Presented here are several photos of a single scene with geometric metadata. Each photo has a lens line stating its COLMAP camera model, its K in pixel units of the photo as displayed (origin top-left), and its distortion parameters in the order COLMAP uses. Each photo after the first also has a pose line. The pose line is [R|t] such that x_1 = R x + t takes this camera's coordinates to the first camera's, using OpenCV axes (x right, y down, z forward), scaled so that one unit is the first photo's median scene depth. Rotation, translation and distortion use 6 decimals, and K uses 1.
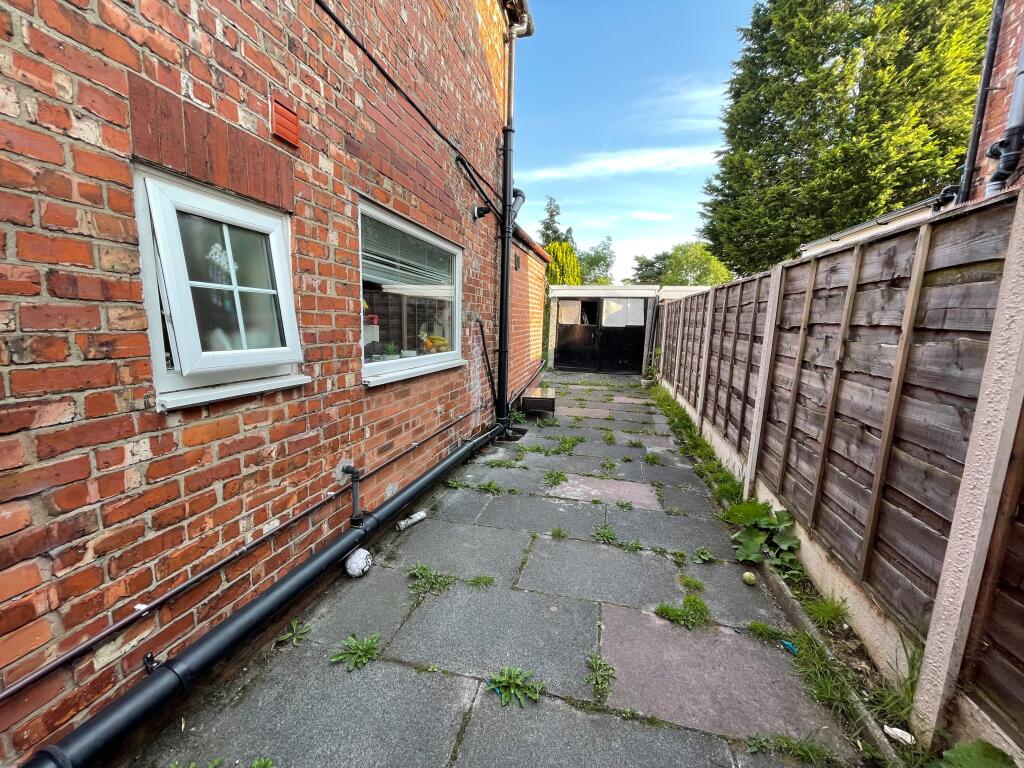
lens RADIAL K [[410.7, 0, 512.0], [0, 410.7, 384.0], [0, 0, 1]] dist [-0.002091, -0.001133]
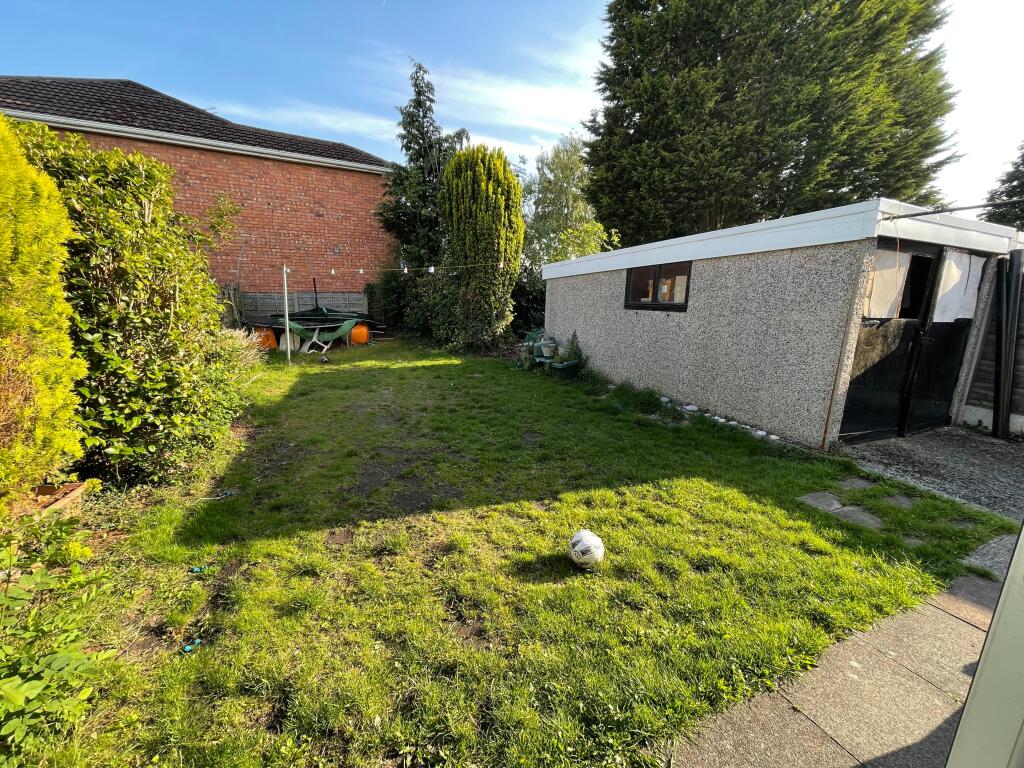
lens RADIAL K [[410.7, 0, 512.0], [0, 410.7, 384.0], [0, 0, 1]] dist [-0.002091, -0.001133]
pose [[0.793101, -0.130097, 0.595034, -0.189426], [0.090864, 0.991262, 0.095618, -0.087943], [-0.602274, -0.021767, 0.797993, 0.522247]]
